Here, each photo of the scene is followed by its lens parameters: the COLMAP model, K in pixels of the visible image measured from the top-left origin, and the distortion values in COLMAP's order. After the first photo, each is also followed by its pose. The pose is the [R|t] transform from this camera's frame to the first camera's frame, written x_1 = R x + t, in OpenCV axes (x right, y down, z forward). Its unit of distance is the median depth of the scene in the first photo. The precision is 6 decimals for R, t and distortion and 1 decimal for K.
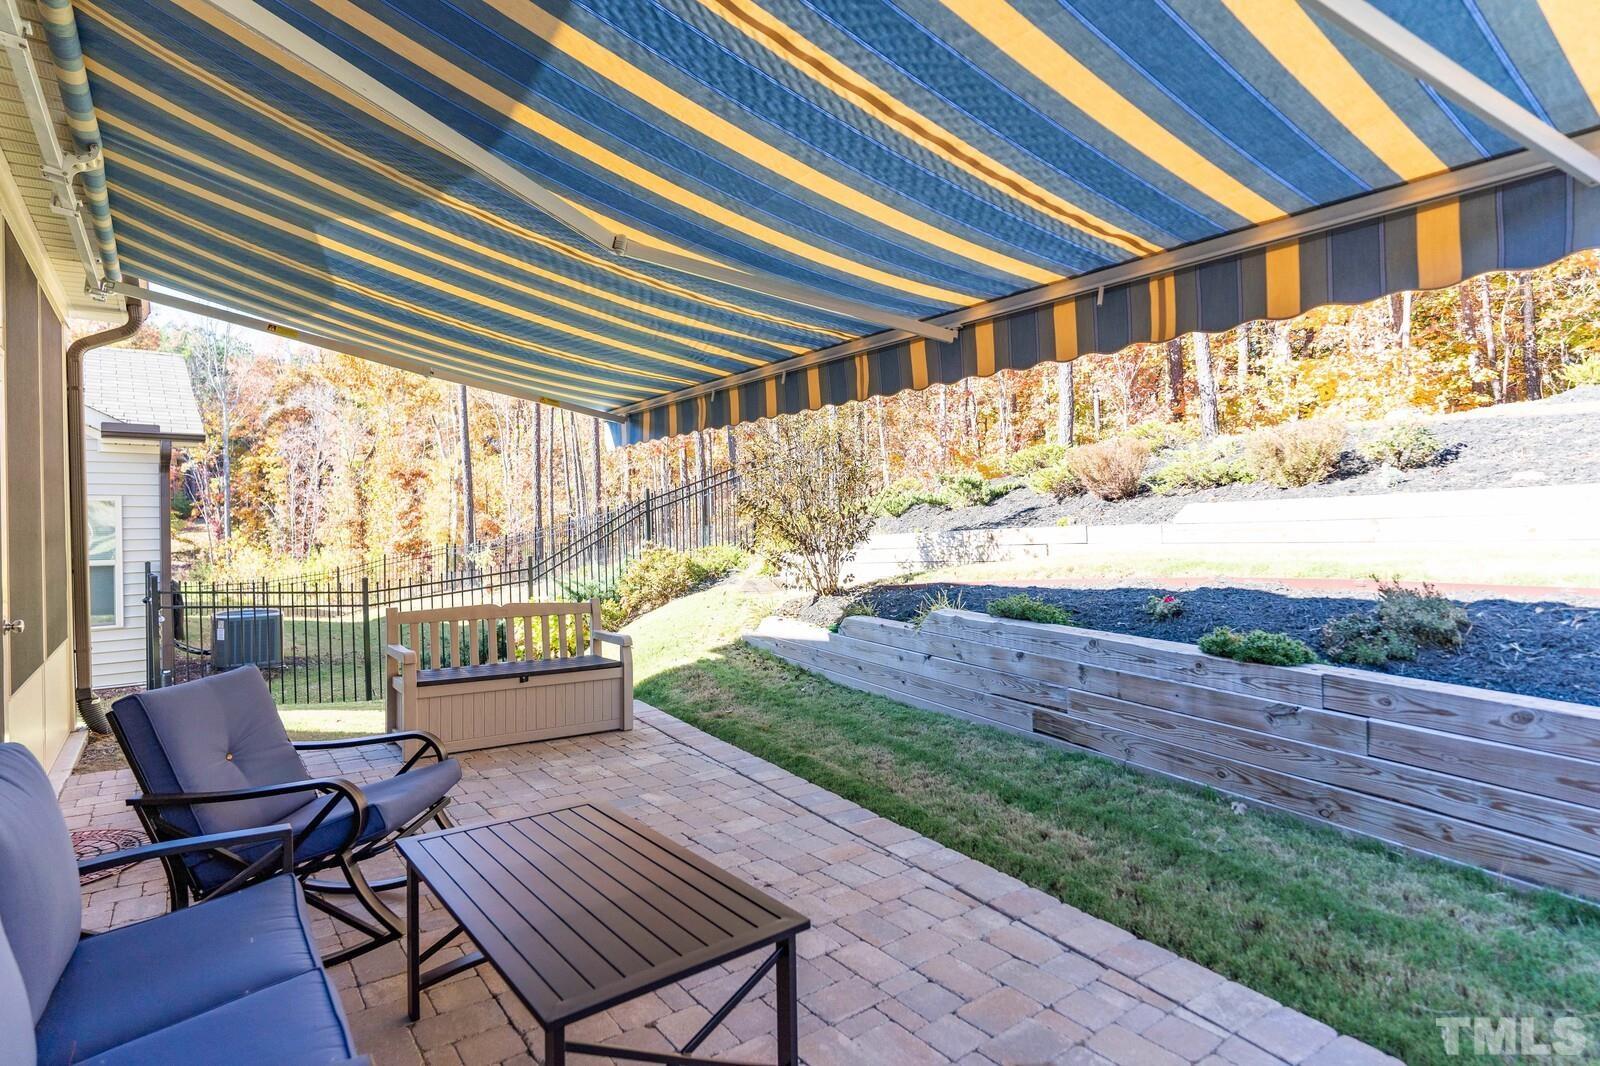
lens RADIAL K [[829.4, 0, 785.3], [0, 829.4, 523.3], [0, 0, 1]] dist [-0.015044, 0.001194]
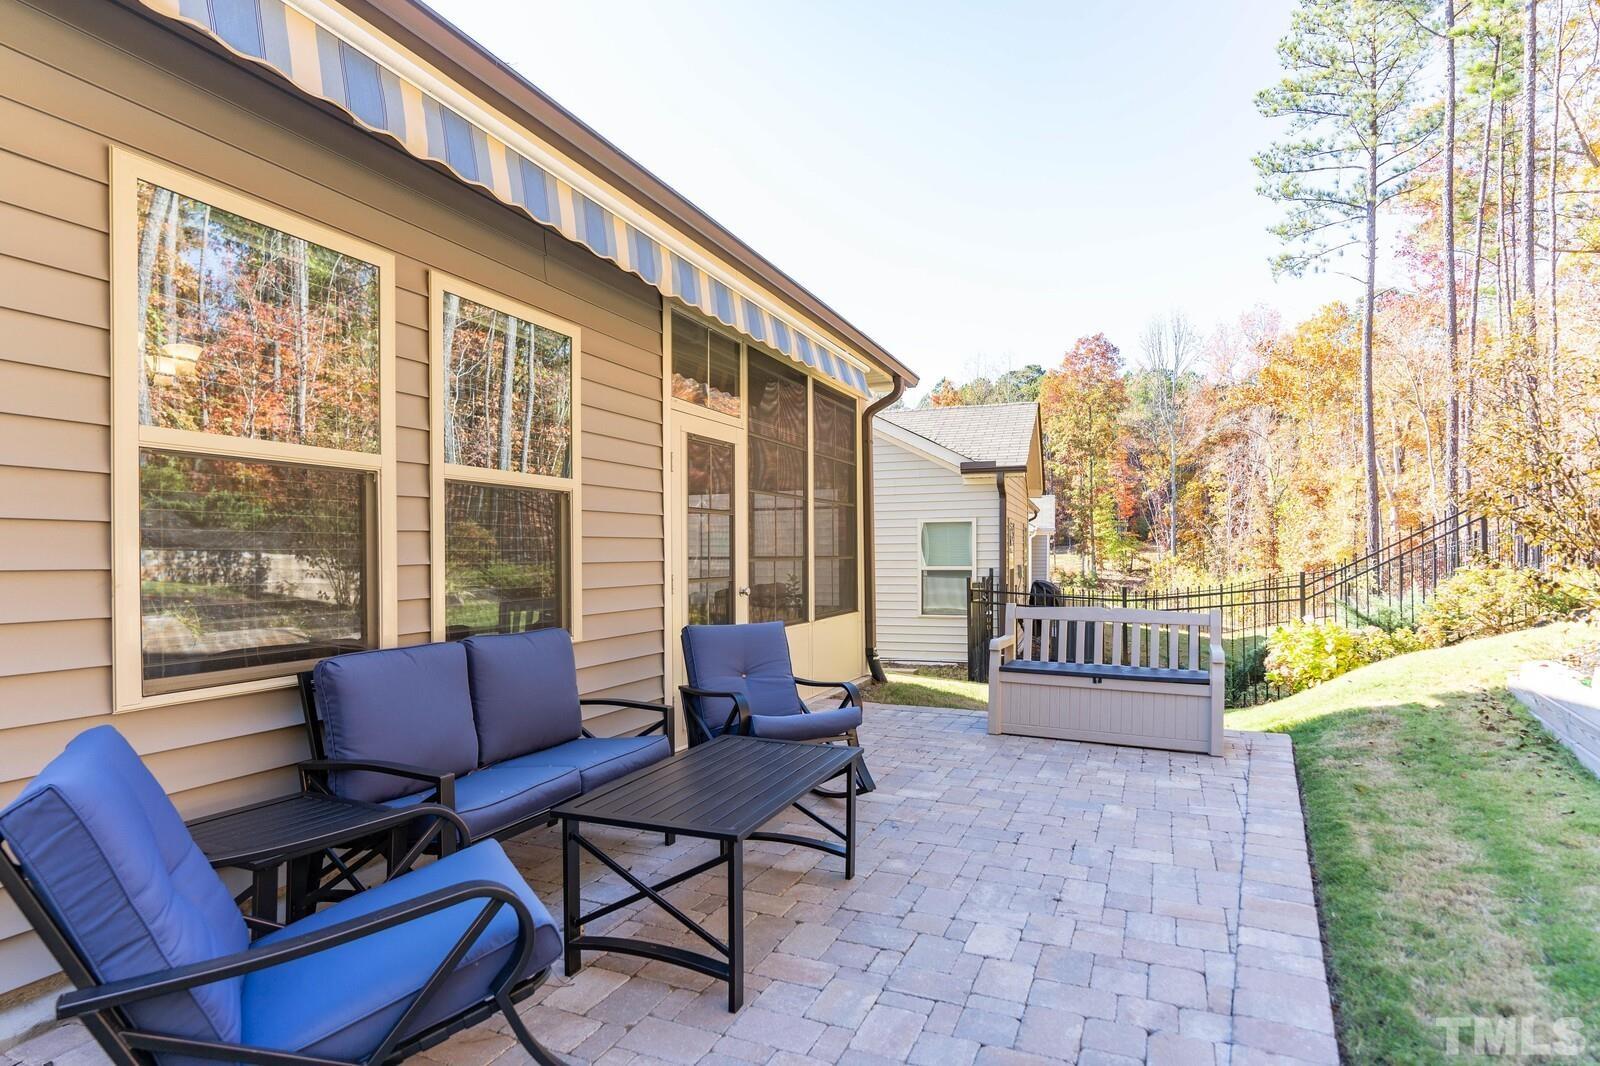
lens RADIAL K [[829.4, 0, 784.9], [0, 829.4, 545.6], [0, 0, 1]] dist [-0.015044, 0.001194]
pose [[0.498383, 0.000085, -0.866957, 0.402811], [0.000560, 1.000000, 0.000420, 0.023208], [0.866957, -0.000695, 0.498383, 0.169054]]
